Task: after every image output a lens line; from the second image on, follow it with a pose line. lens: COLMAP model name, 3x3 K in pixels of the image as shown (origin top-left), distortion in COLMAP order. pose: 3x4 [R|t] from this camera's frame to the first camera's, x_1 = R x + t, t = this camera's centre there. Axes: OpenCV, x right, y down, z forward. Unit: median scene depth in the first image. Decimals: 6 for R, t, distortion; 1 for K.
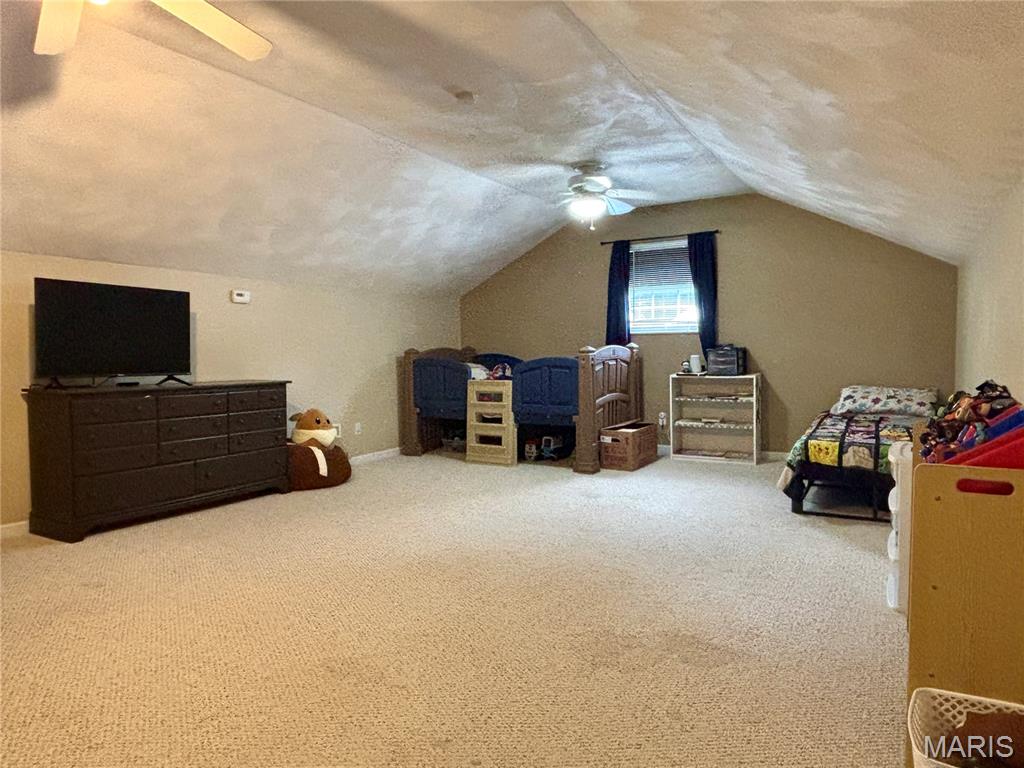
lens RADIAL K [[663.1, 0, 508.6], [0, 663.1, 386.1], [0, 0, 1]] dist [0.028033, -0.017703]
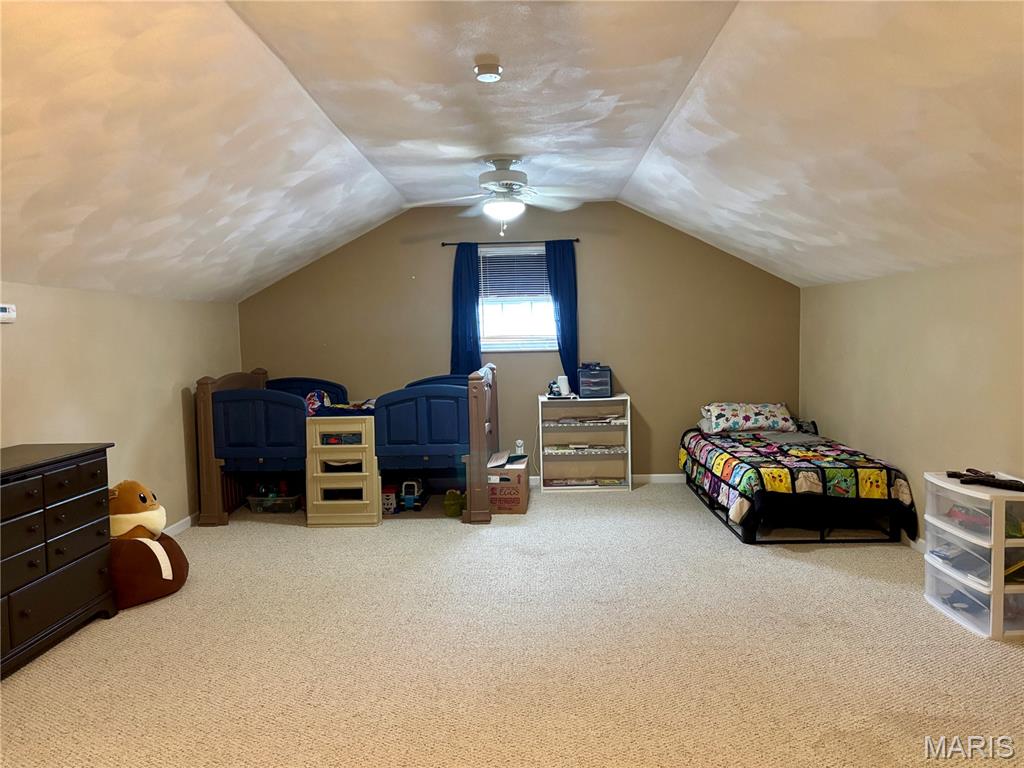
lens RADIAL K [[771.3, 0, 512.8], [0, 771.3, 391.8], [0, 0, 1]] dist [0.055189, -0.054605]
pose [[0.873885, -0.043420, 0.484190, -0.292105], [0.039525, 0.999052, 0.018255, -0.047201], [-0.484524, 0.003185, 0.874772, 0.115244]]
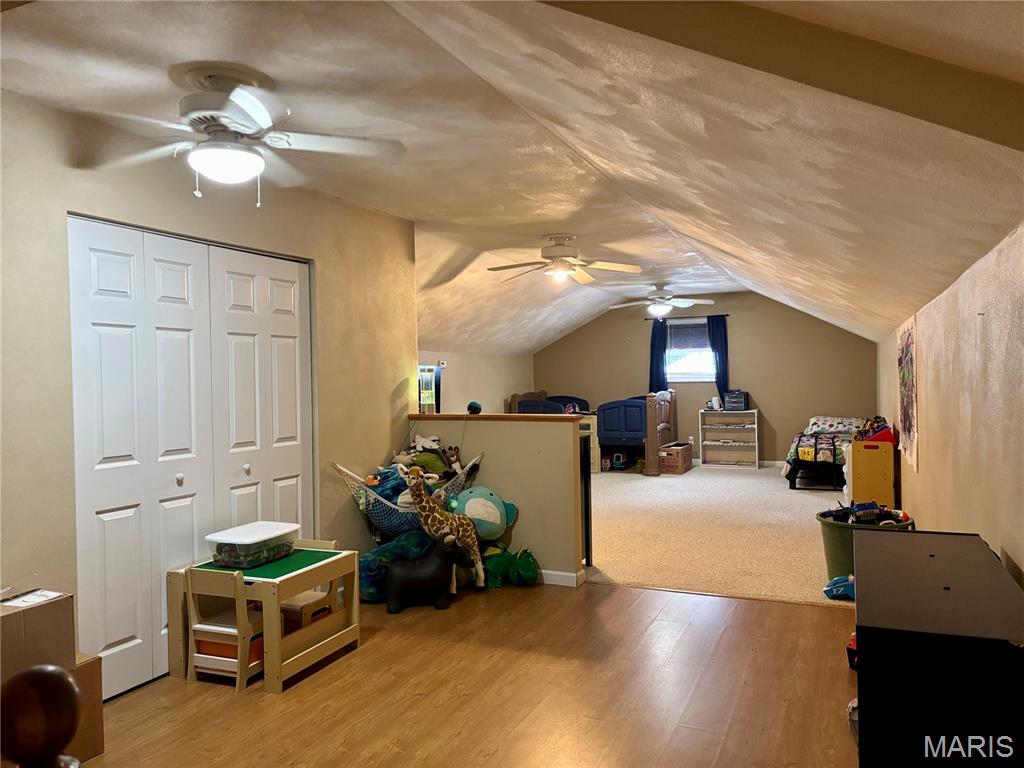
lens RADIAL K [[771.3, 0, 507.9], [0, 771.3, 389.9], [0, 0, 1]] dist [0.055189, -0.054605]
pose [[0.992448, -0.009696, 0.122286, -0.399915], [0.014023, 0.999304, -0.034567, -0.009366], [-0.121866, 0.036021, 0.991893, -0.680099]]
